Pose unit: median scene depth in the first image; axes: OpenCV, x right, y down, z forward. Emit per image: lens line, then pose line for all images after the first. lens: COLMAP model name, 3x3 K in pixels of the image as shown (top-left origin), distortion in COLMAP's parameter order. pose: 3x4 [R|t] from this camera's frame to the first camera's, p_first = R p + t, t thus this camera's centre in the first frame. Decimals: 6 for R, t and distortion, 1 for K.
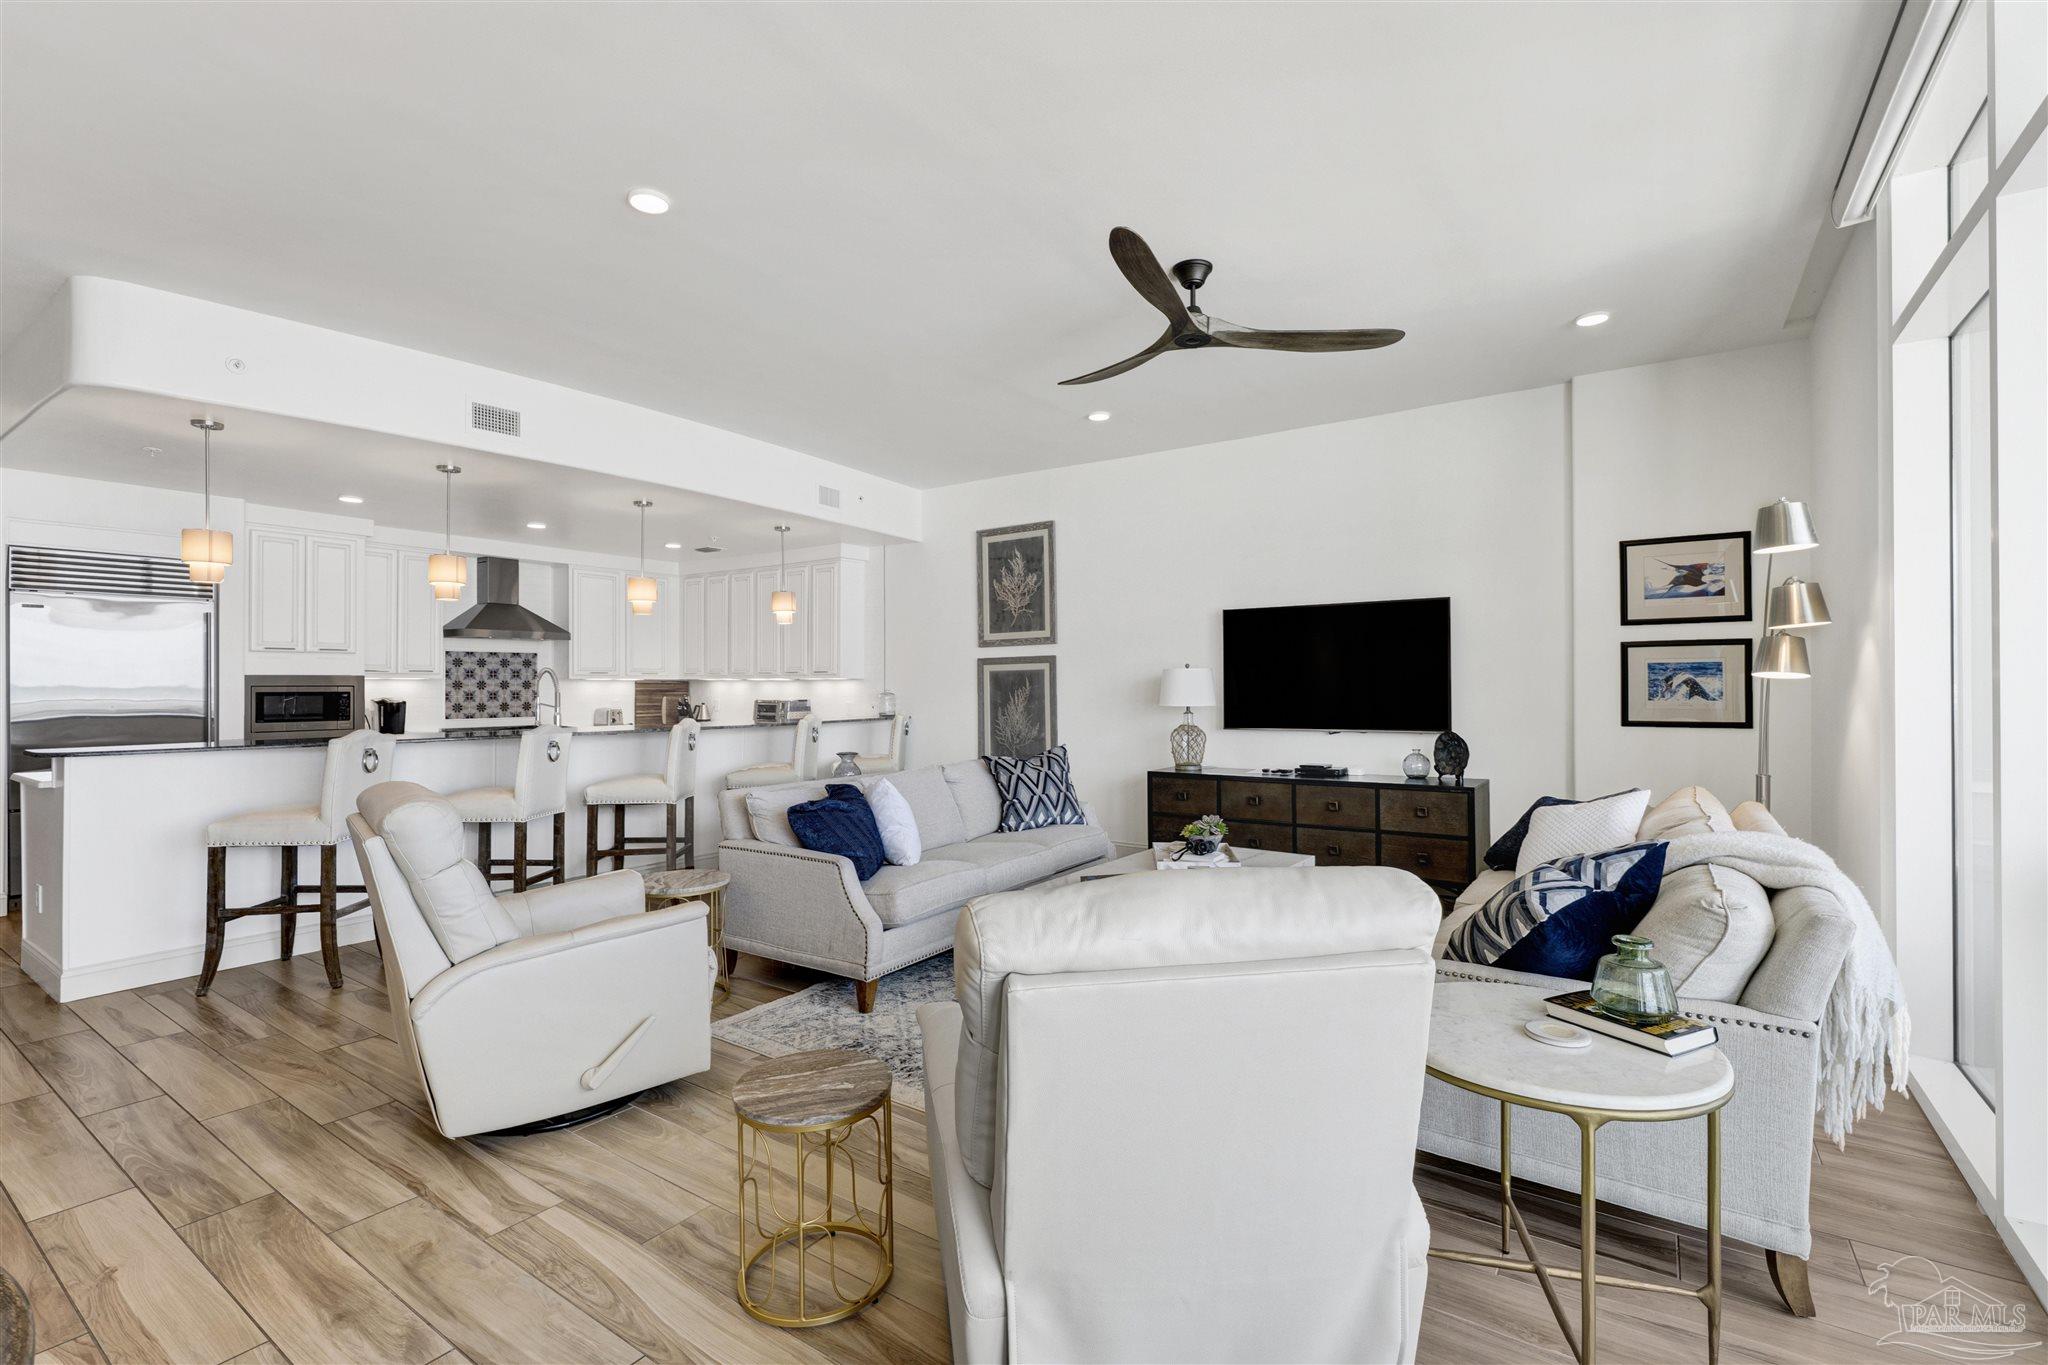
lens RADIAL K [[916.1, 0, 1020.7], [0, 916.1, 680.4], [0, 0, 1]] dist [-0.002569, -0.000174]
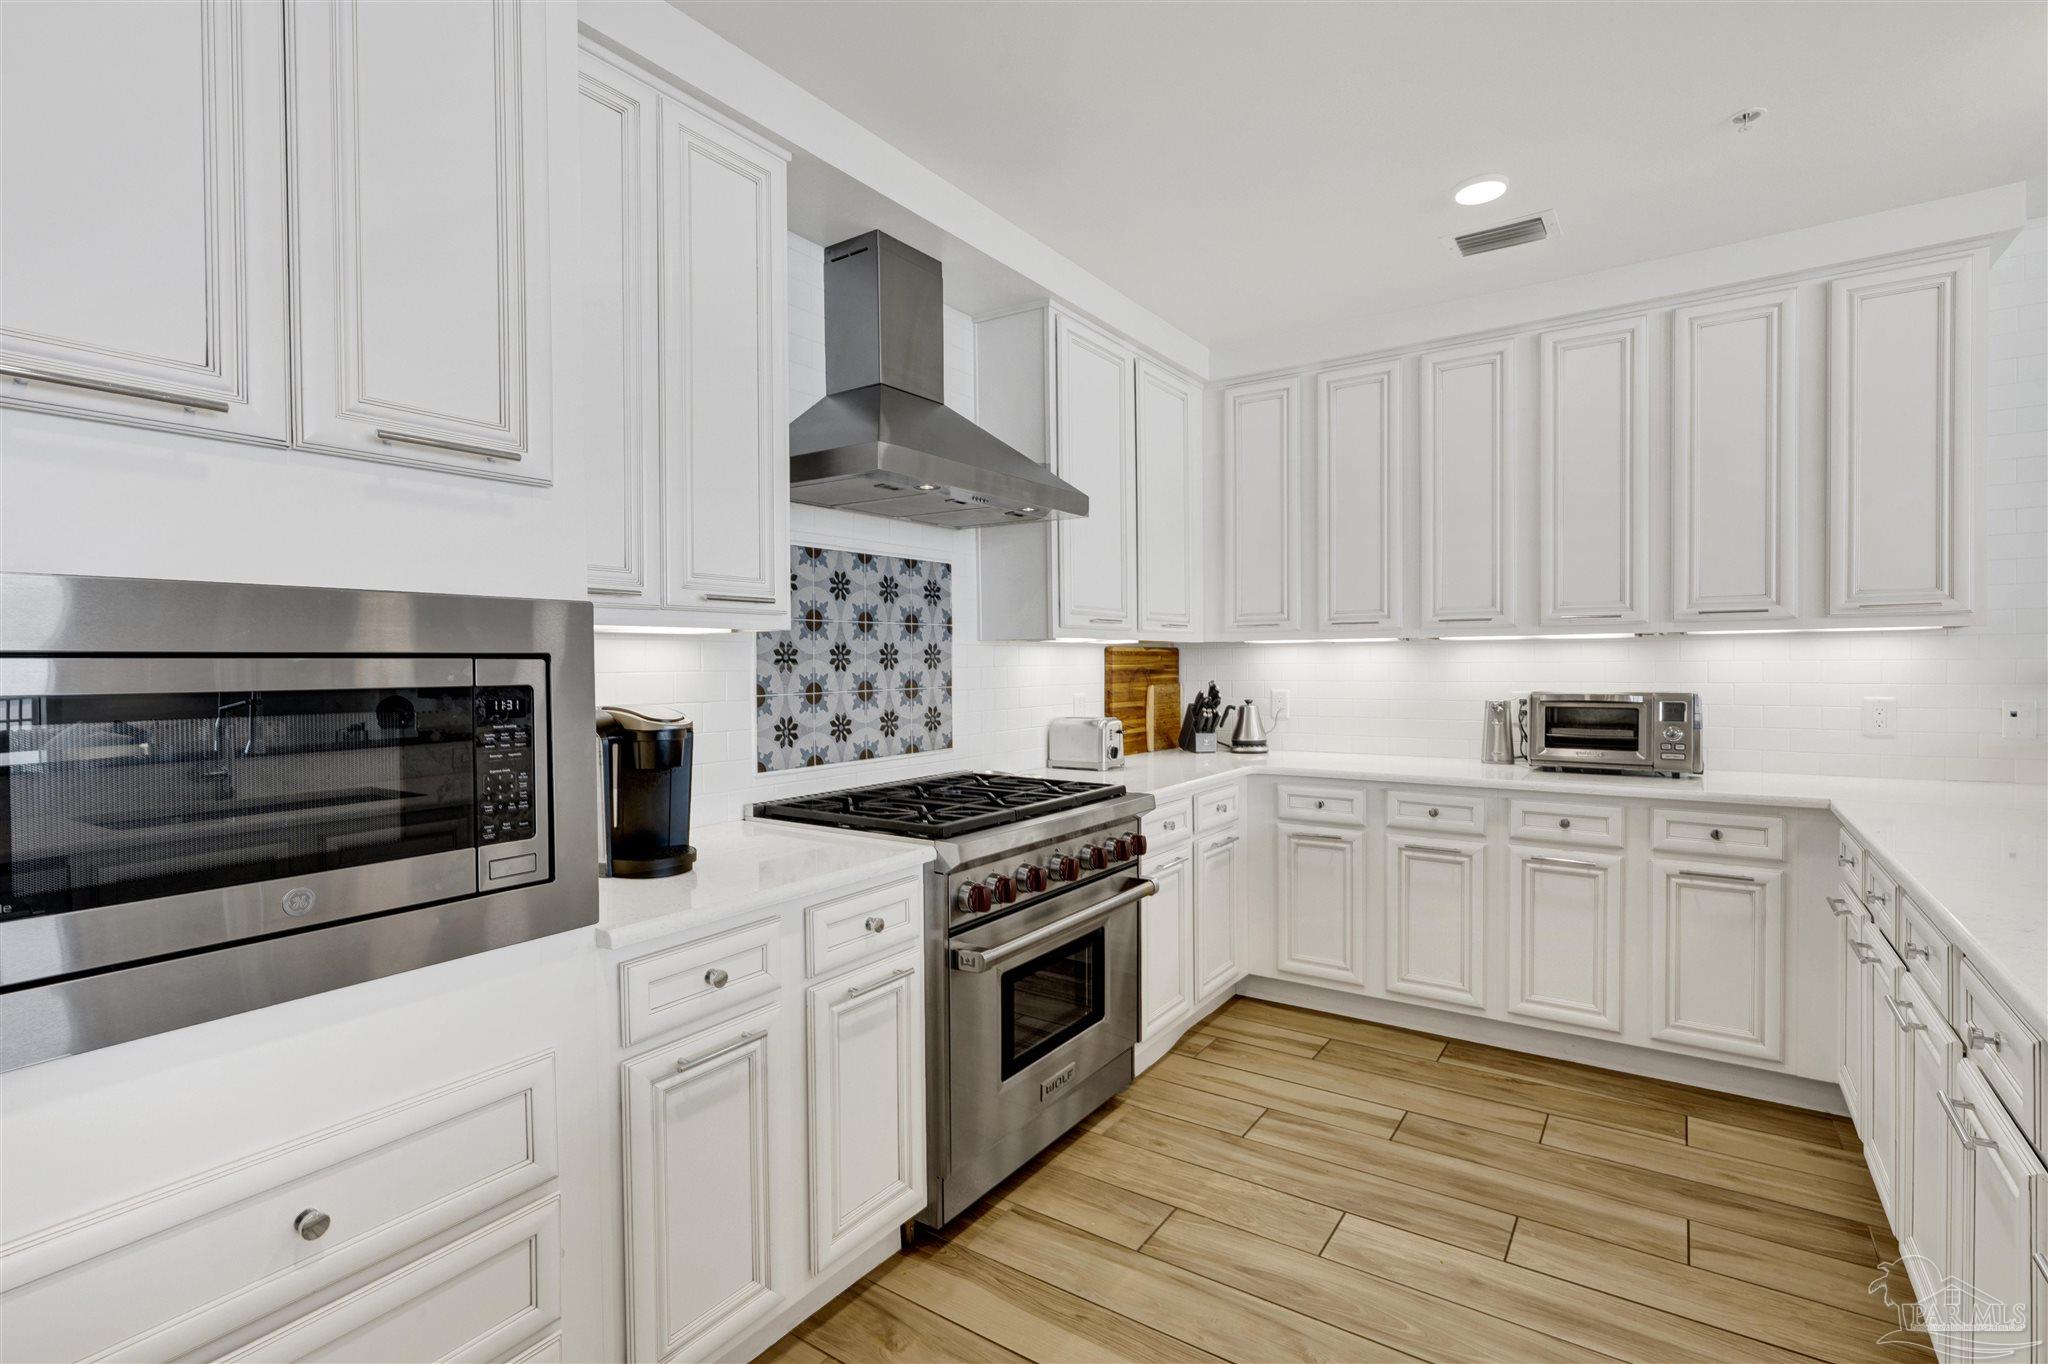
lens RADIAL K [[965.5, 0, 1020.2], [0, 965.5, 678.3], [0, 0, 1]] dist [-0.000846, 0.000111]
pose [[0.999957, -0.008932, -0.002682, -0.732946], [0.008982, 0.999775, 0.019214, 0.009399], [0.002510, -0.019238, 0.999812, 0.930115]]
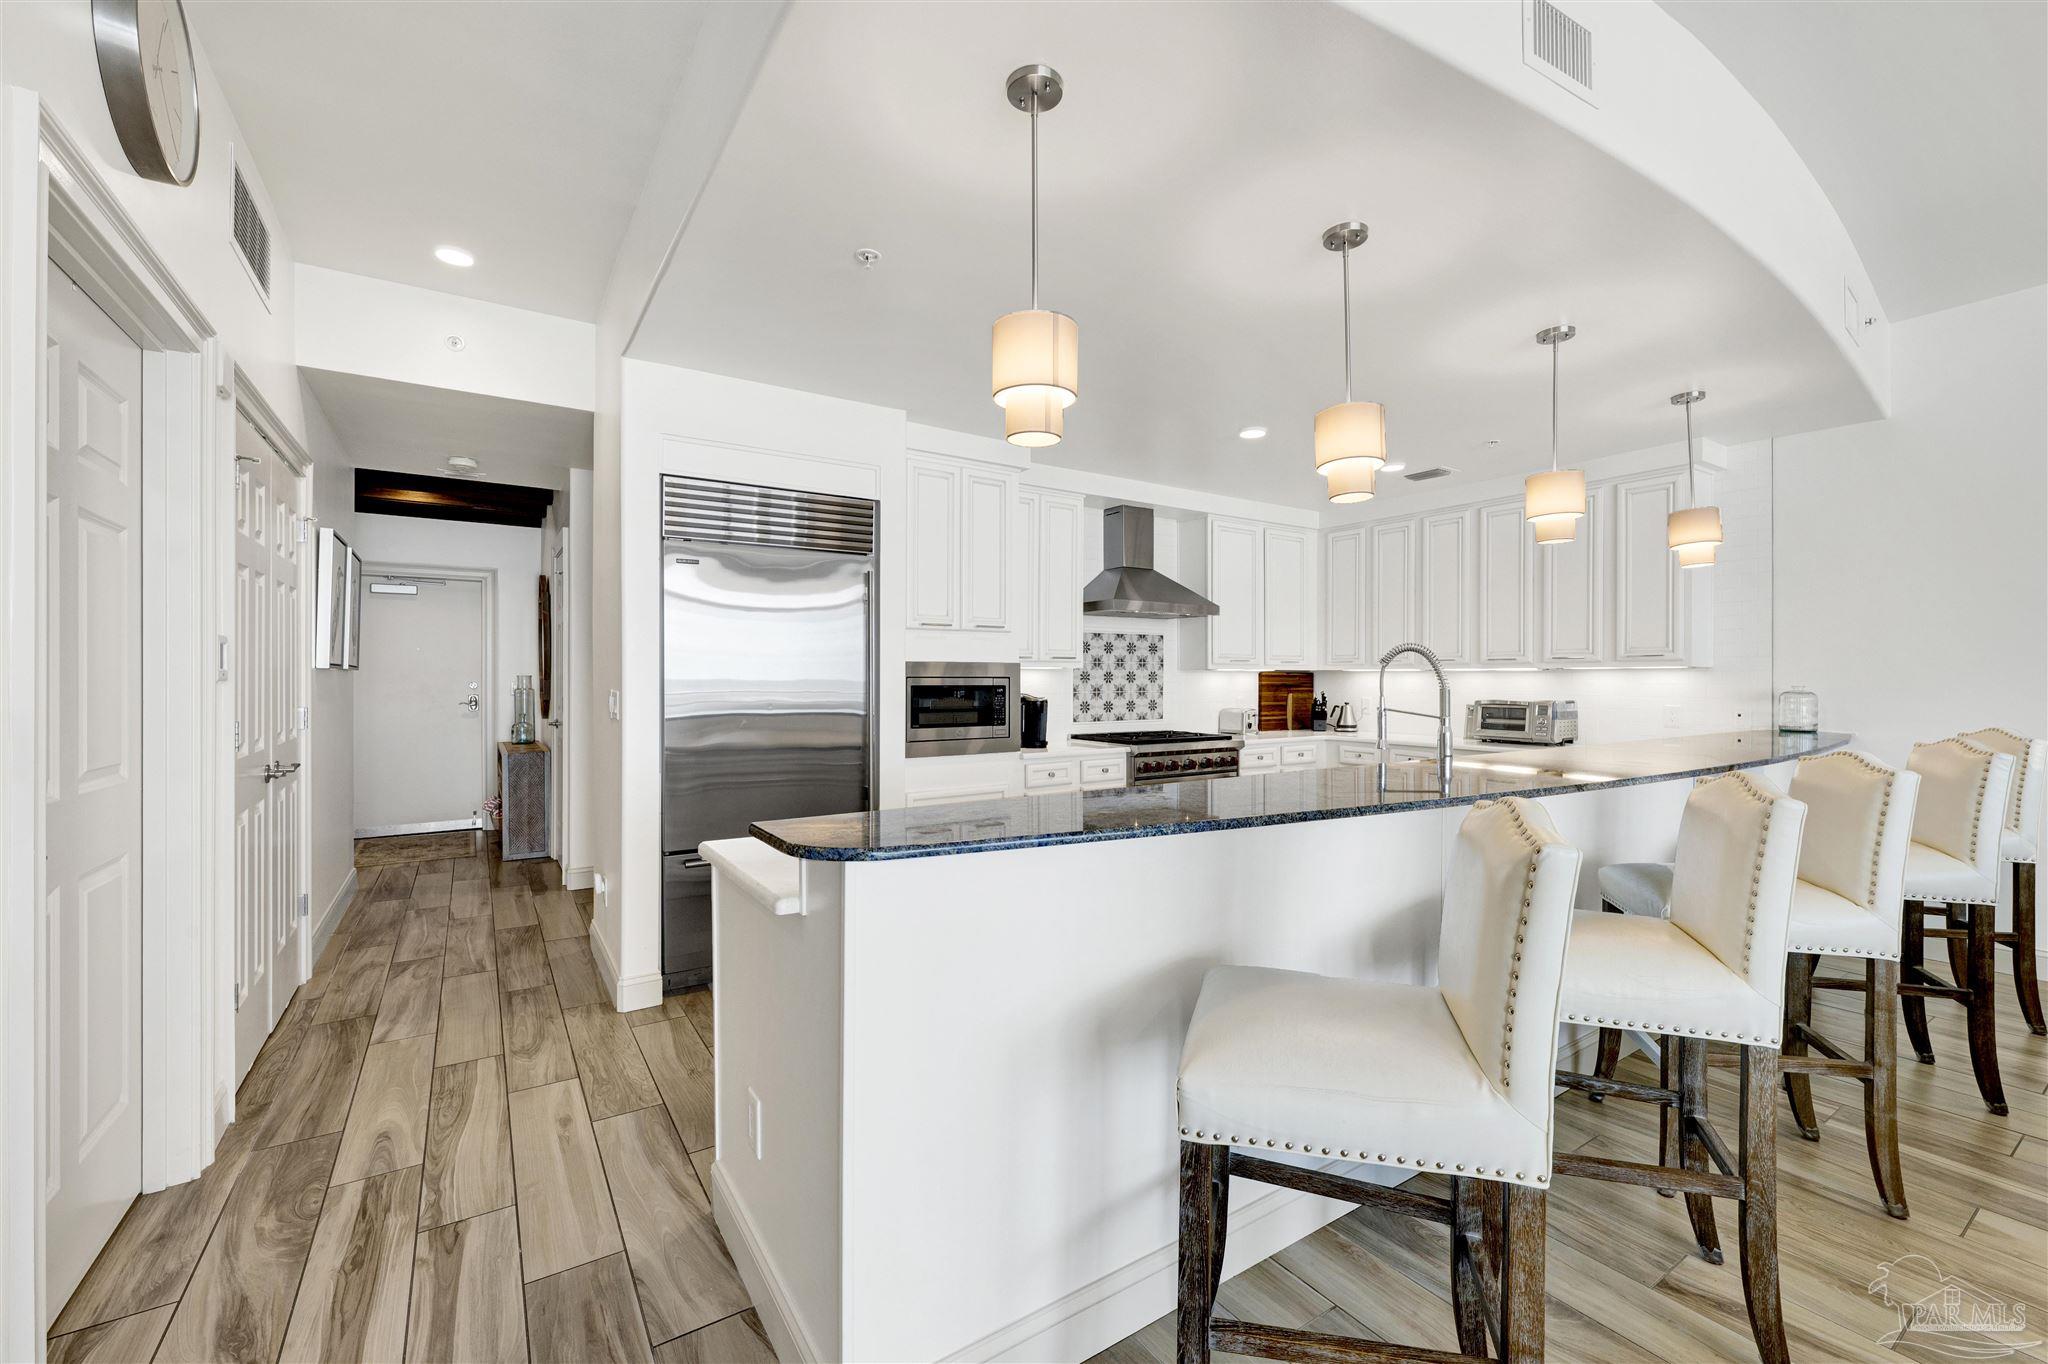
lens RADIAL K [[847.7, 0, 1024.0], [0, 847.7, 682.0], [0, 0, 1]] dist [0.000201, -0.000004]
pose [[0.928792, 0.003641, -0.370583, -0.548520], [-0.000586, 0.999965, 0.008354, 0.004605], [0.370601, -0.007542, 0.928762, 0.448604]]
